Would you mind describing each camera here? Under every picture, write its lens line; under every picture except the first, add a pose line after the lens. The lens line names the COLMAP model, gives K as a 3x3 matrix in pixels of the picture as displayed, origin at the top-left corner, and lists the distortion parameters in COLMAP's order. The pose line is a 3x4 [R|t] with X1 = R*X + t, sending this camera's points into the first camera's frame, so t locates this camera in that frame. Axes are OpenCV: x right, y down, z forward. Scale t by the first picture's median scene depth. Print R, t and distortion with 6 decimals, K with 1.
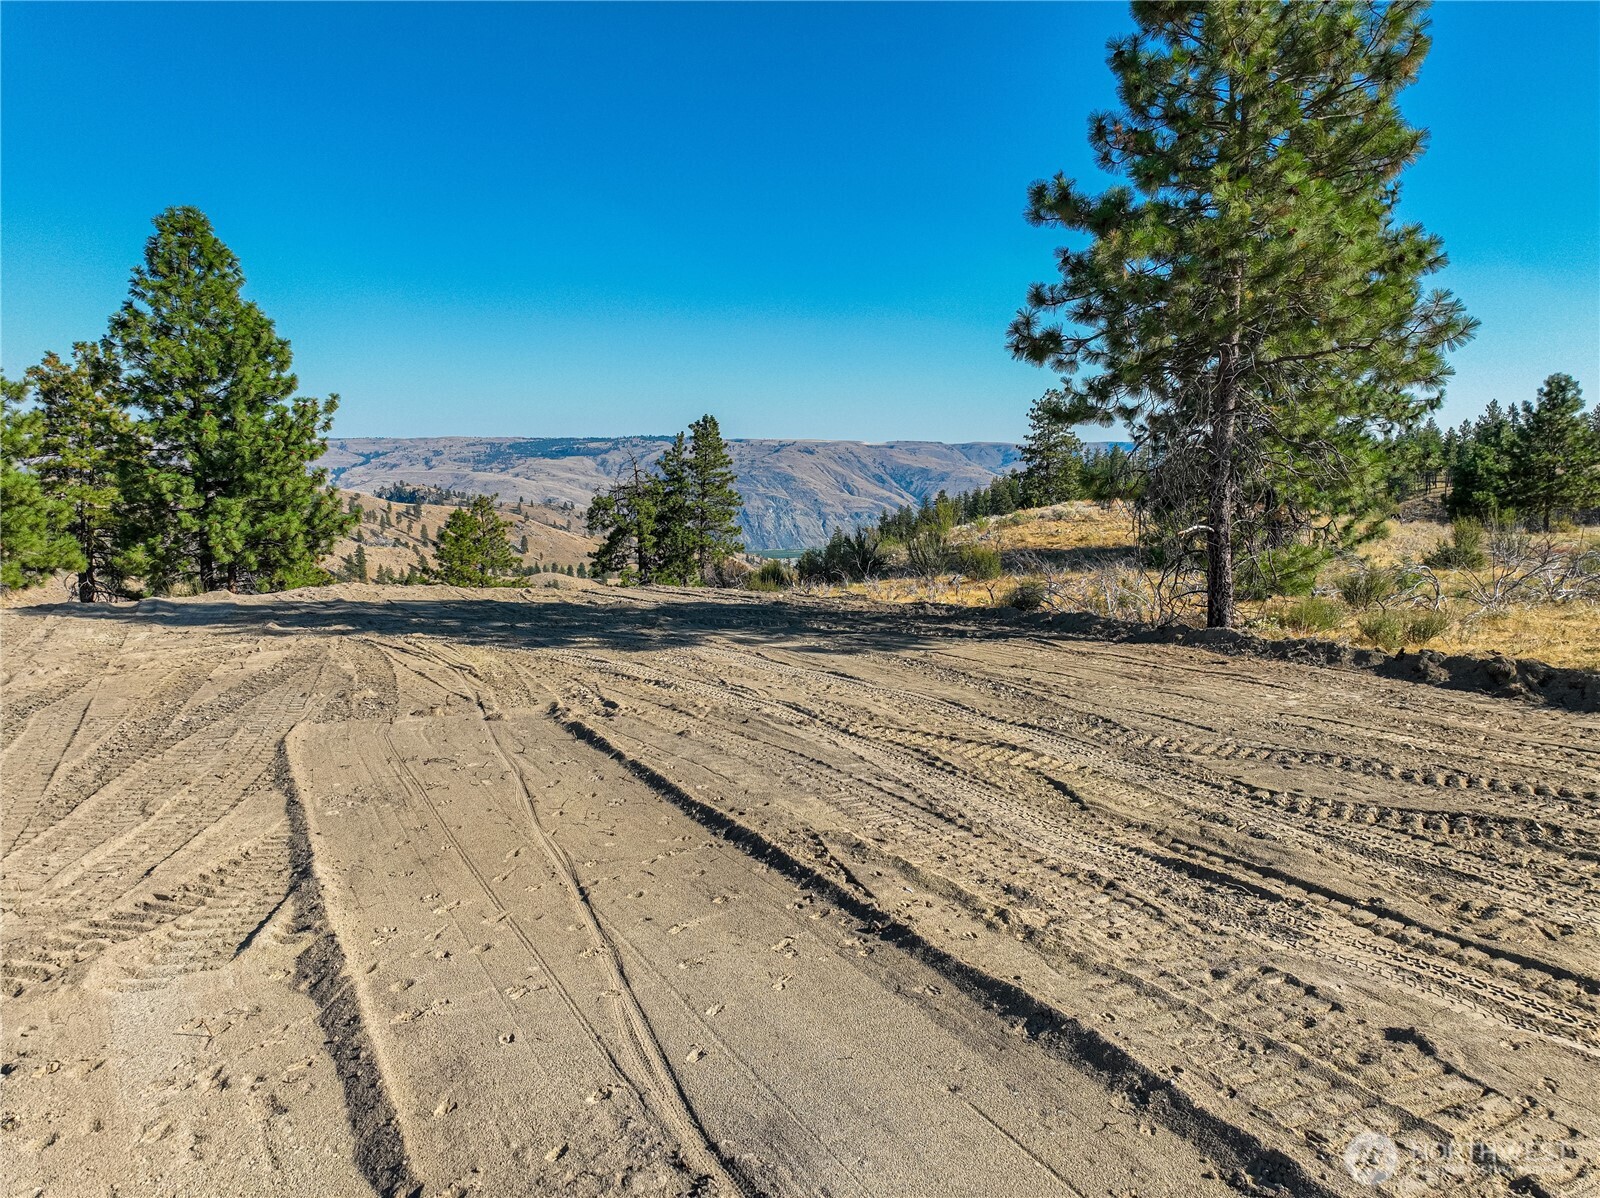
lens RADIAL K [[1120.0, 0, 805.2], [0, 1120.0, 599.3], [0, 0, 1]] dist [-0.017173, 0.033870]
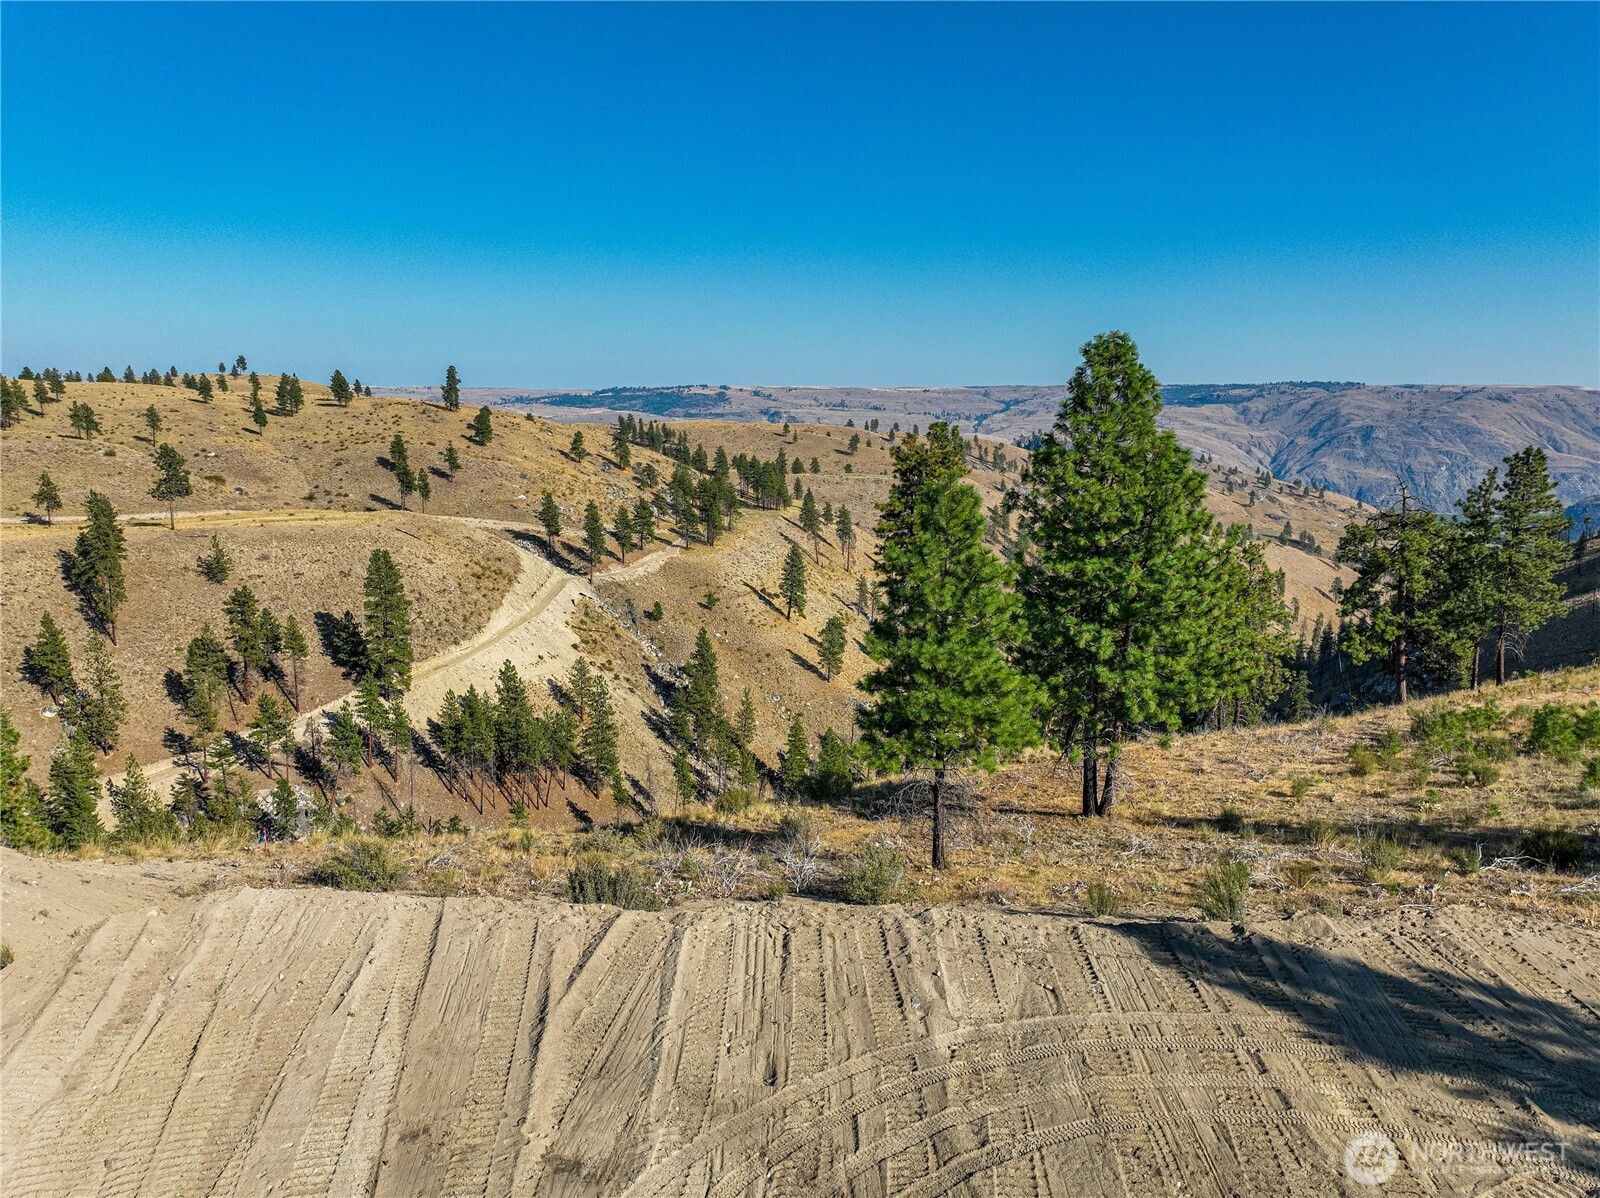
lens RADIAL K [[1120.0, 0, 805.2], [0, 1120.0, 599.3], [0, 0, 1]] dist [-0.017173, 0.033870]
pose [[0.854631, 0.091379, -0.511132, -0.316484], [-0.067484, 0.995591, 0.065154, -0.197728], [0.514832, -0.021190, 0.857029, 0.055897]]
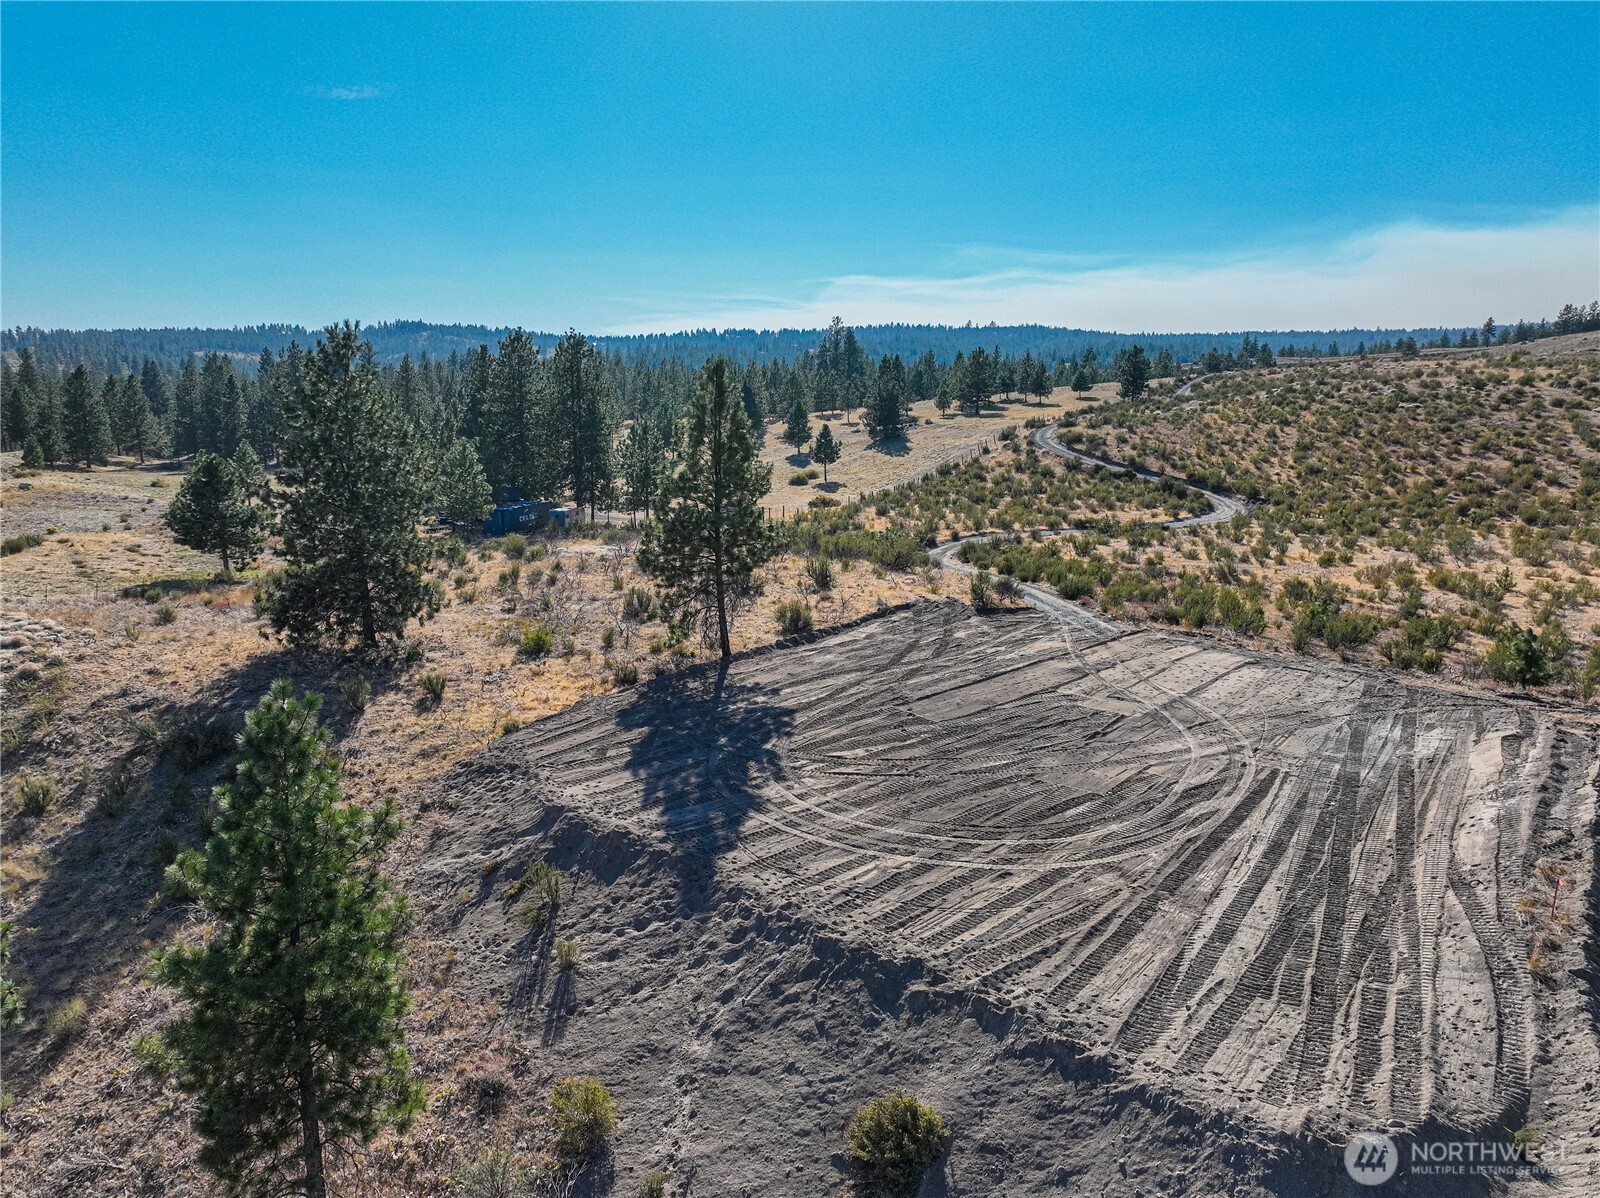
lens RADIAL K [[1120.0, 0, 805.2], [0, 1120.0, 599.3], [0, 0, 1]] dist [-0.017173, 0.033870]
pose [[-0.223039, -0.197372, 0.954619, -1.319564], [0.117378, 0.966725, 0.227300, -0.404255], [-0.967717, 0.162748, -0.192450, 0.727222]]
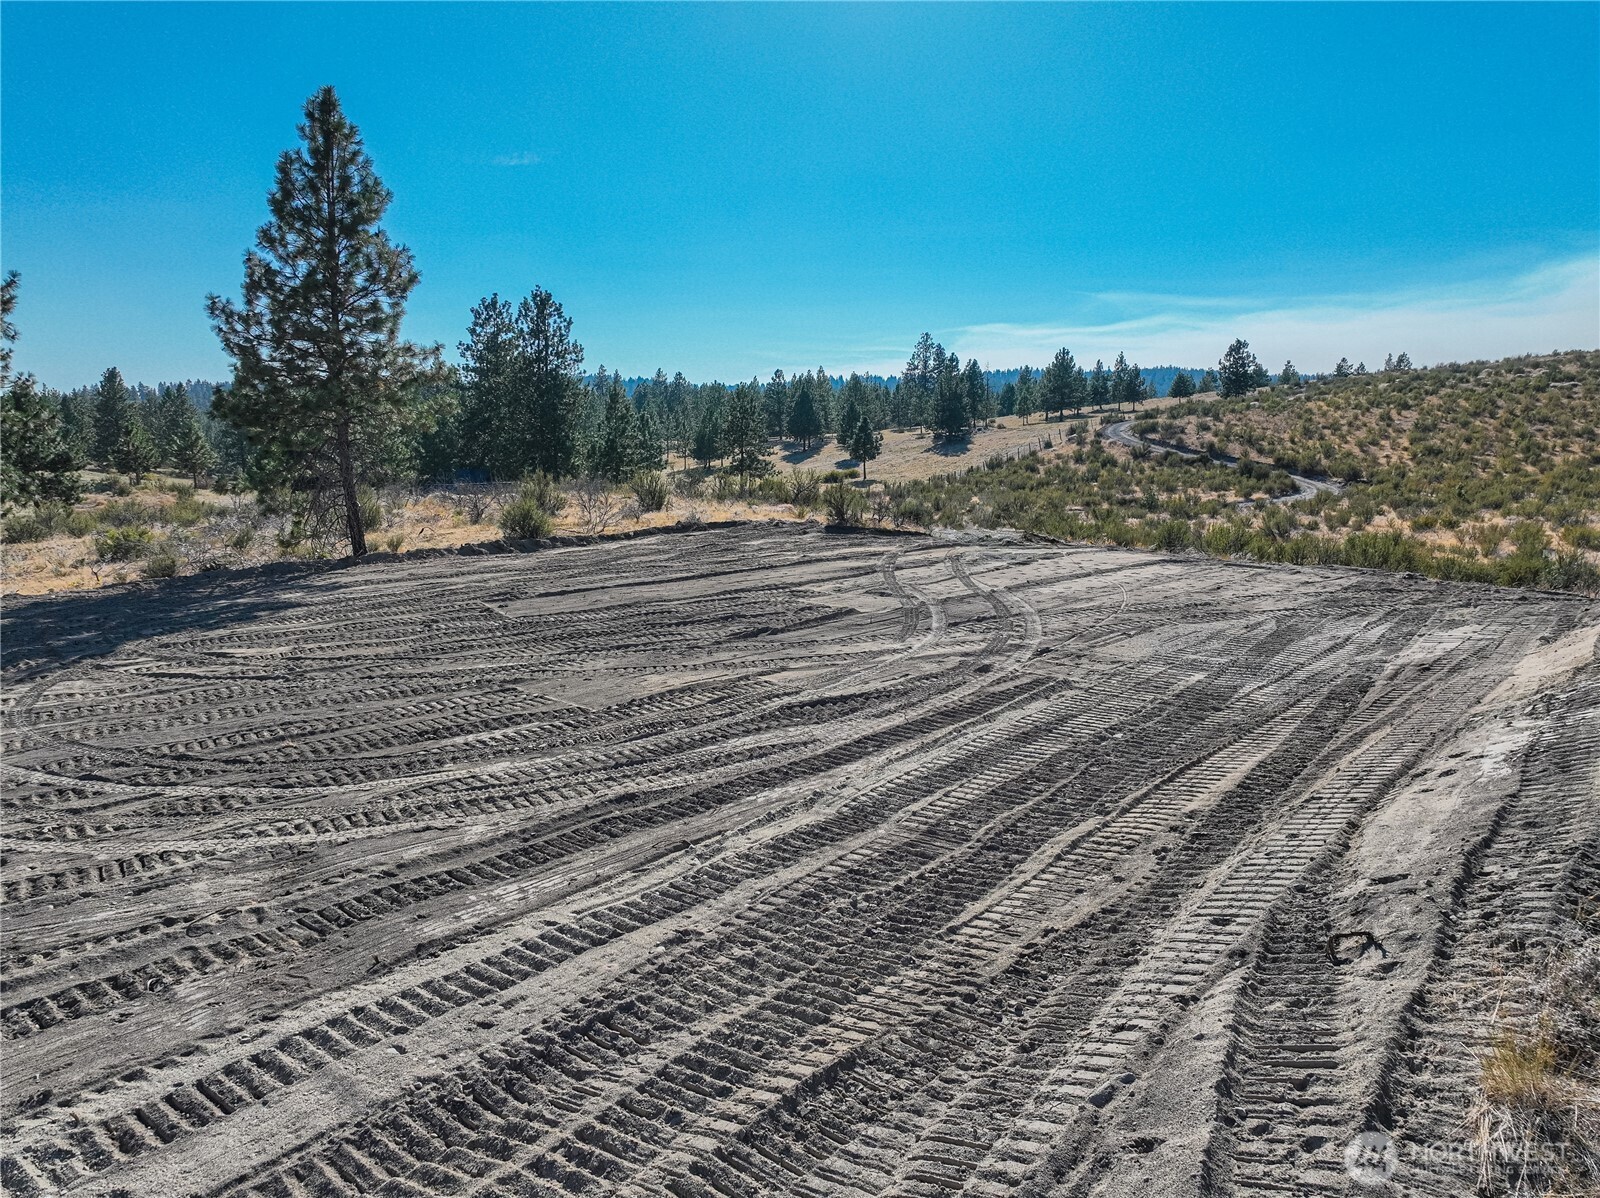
lens RADIAL K [[1120.0, 0, 805.2], [0, 1120.0, 599.3], [0, 0, 1]] dist [-0.017173, 0.033870]
pose [[-0.107940, -0.157493, 0.981603, -0.871307], [0.129269, 0.976766, 0.170932, -0.072273], [-0.985717, 0.145341, -0.085073, 0.241256]]
